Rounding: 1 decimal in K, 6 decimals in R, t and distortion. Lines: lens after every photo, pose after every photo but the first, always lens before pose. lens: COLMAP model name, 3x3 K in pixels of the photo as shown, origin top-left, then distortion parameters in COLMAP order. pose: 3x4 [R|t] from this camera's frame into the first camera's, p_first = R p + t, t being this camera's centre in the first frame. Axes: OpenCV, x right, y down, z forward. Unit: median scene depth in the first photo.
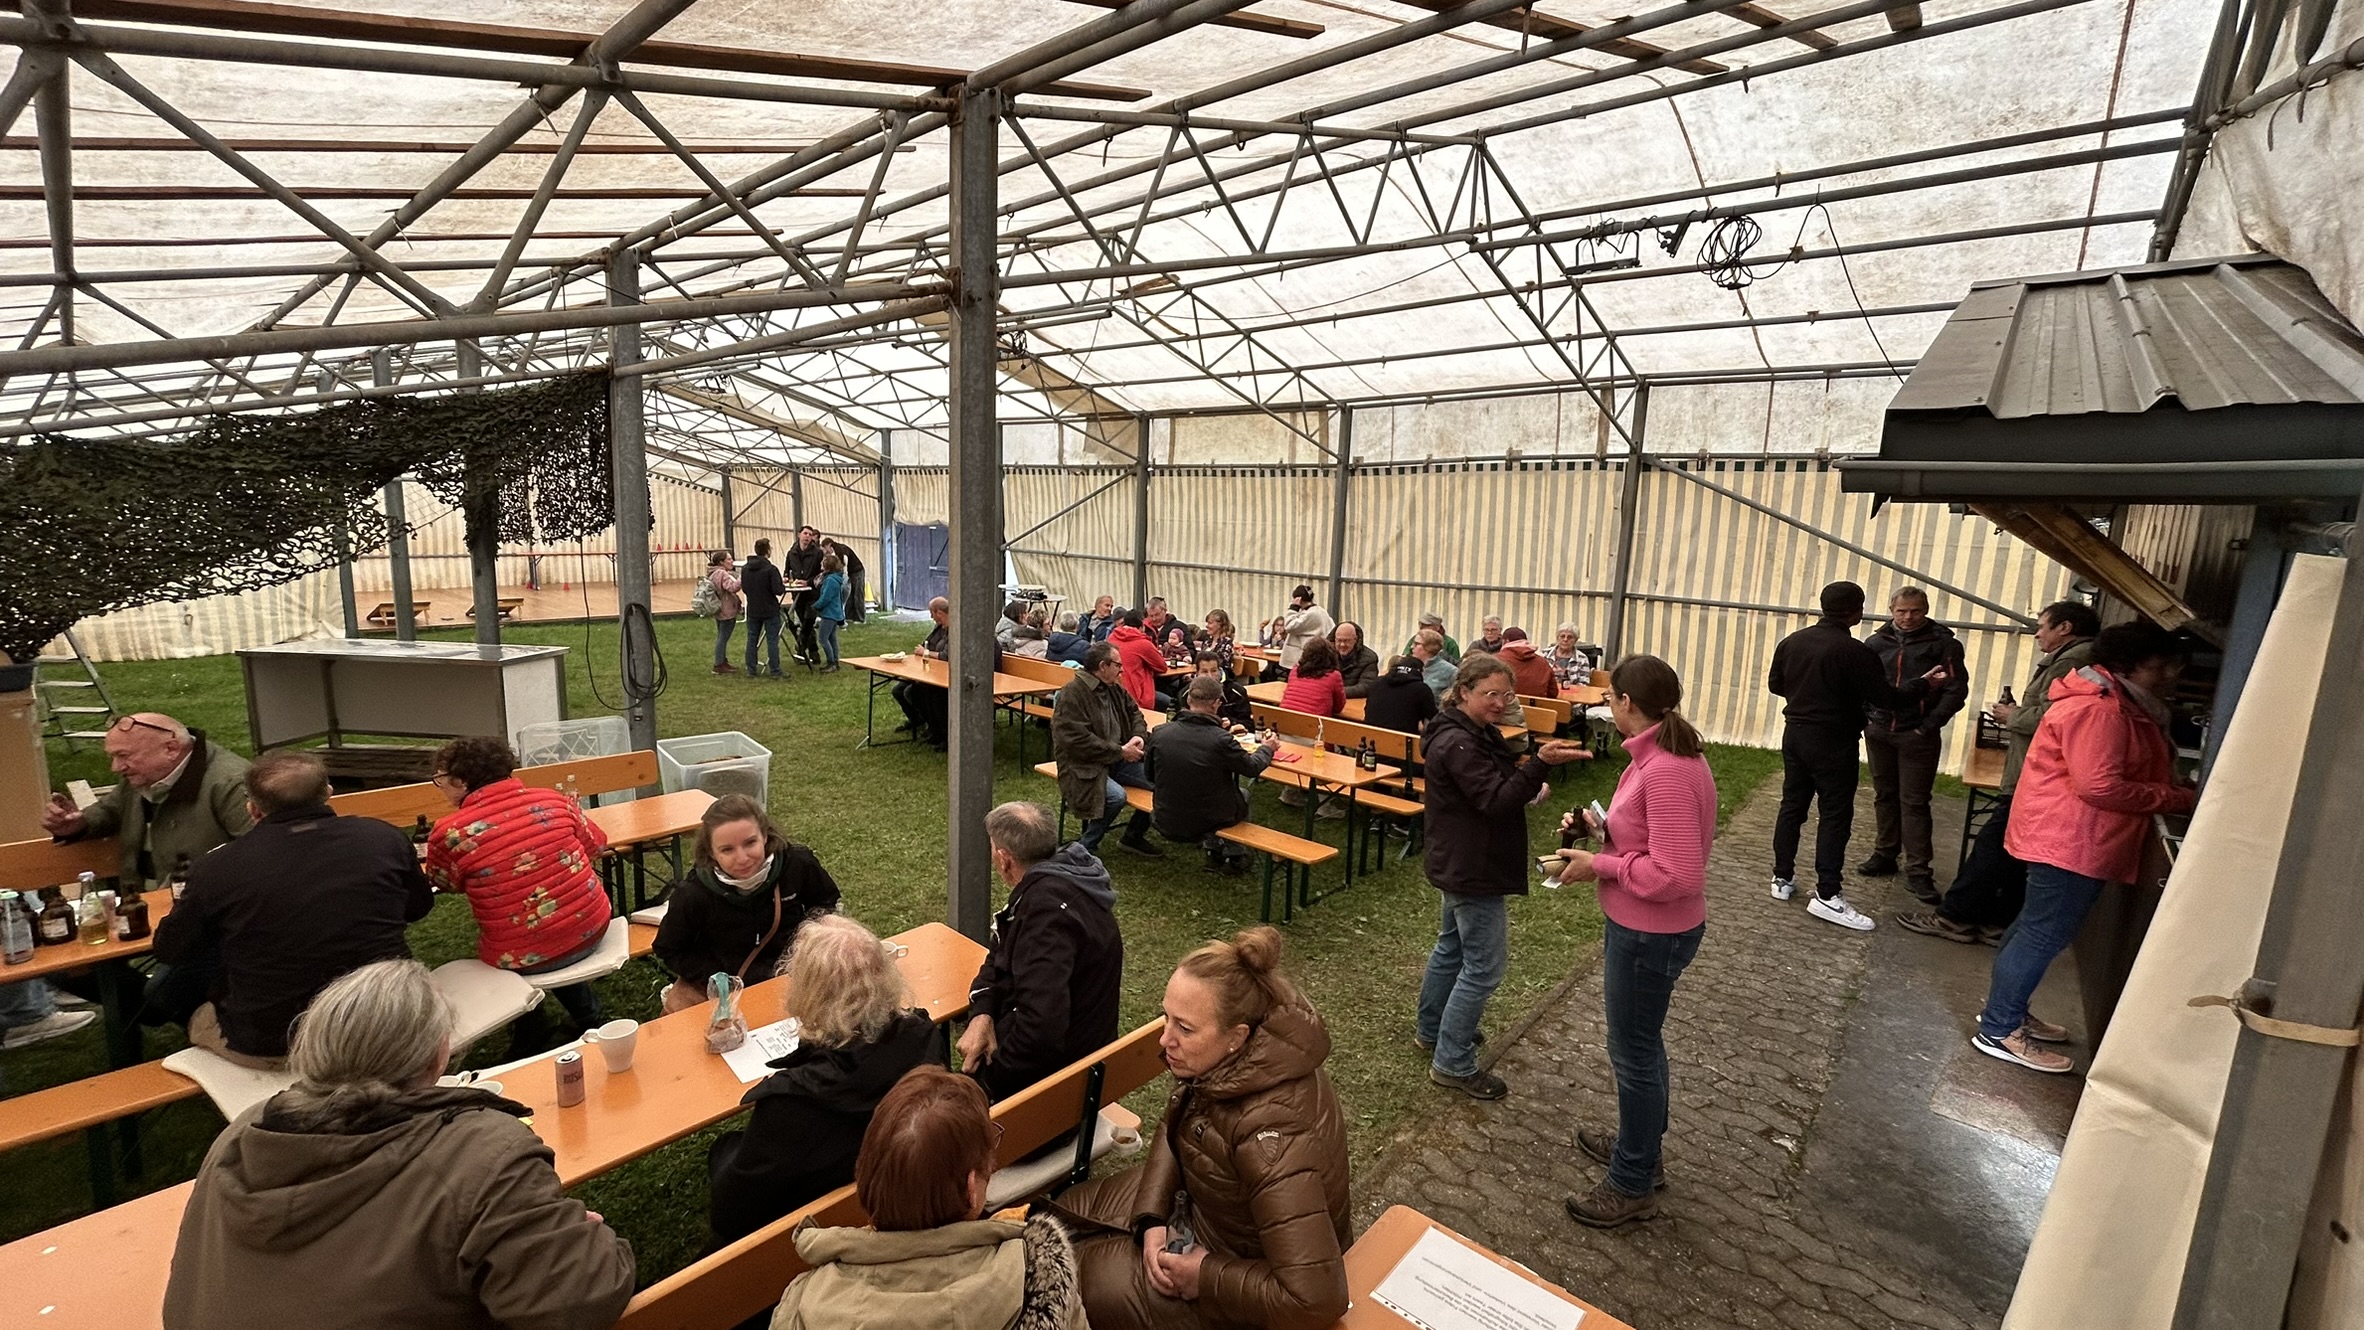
lens RADIAL K [[998.1, 0, 1177.2], [0, 998.1, 669.3], [0, 0, 1]] dist [0.000598, 0.000147]
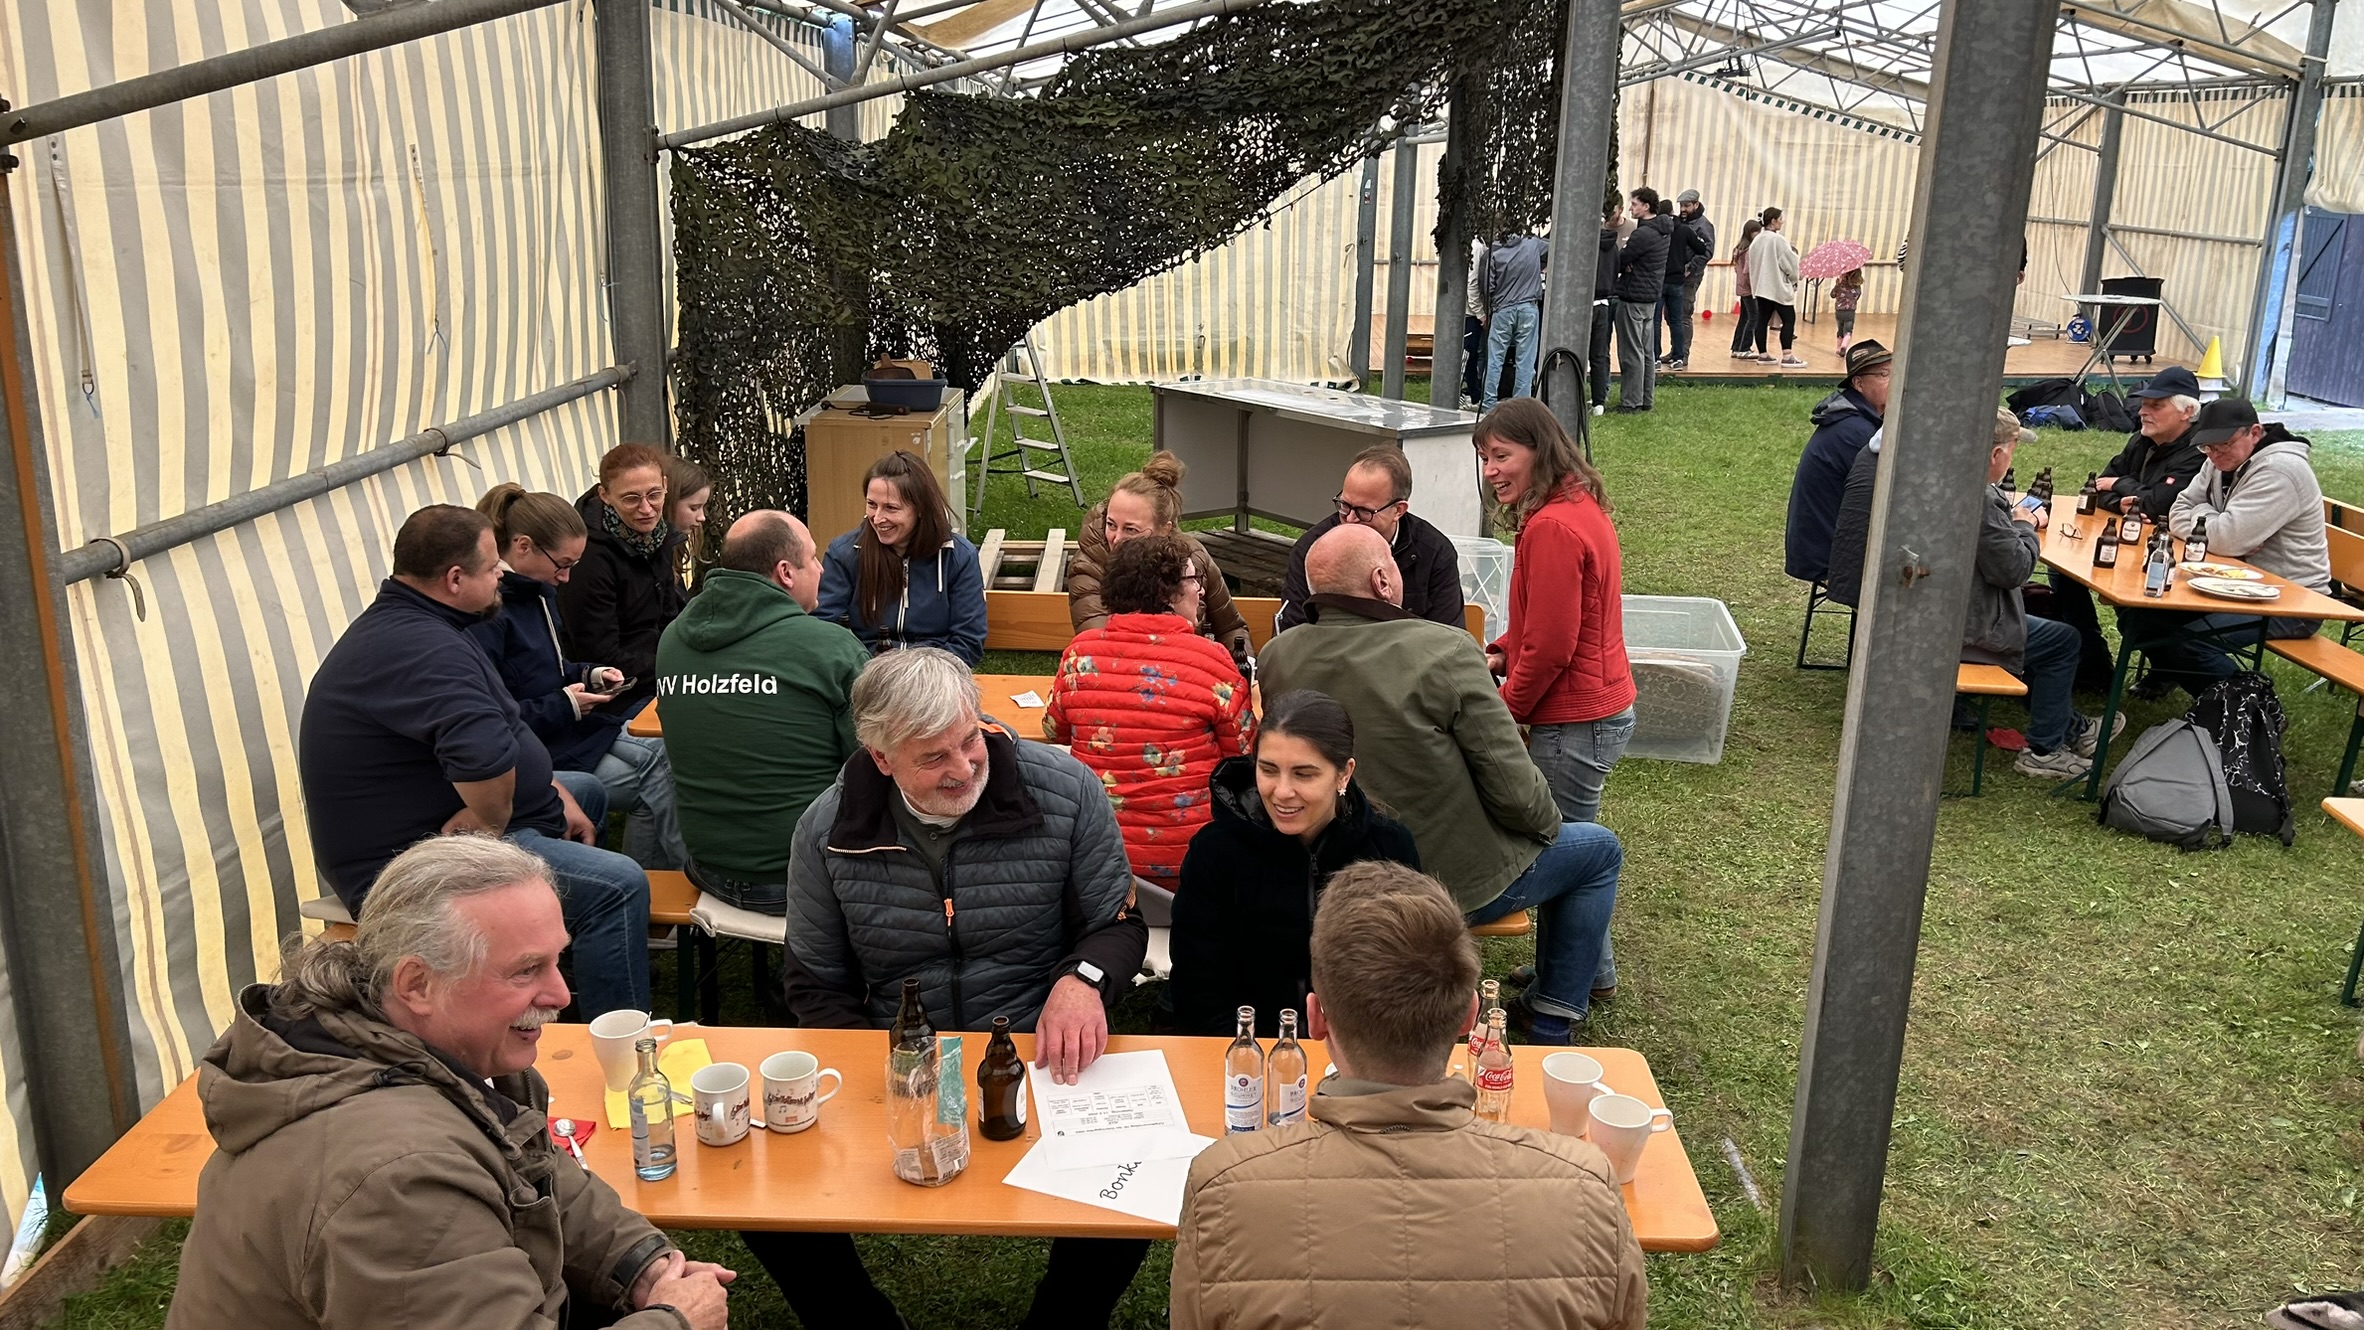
lens RADIAL K [[1818.9, 0, 1183.4], [0, 1818.9, 662.8], [0, 0, 1]] dist [-0.005838, -0.001318]
pose [[0.604659, 0.189838, -0.773530, 0.156840], [-0.116262, 0.981815, 0.150073, -0.021307], [0.787953, -0.000811, 0.615735, 0.204835]]
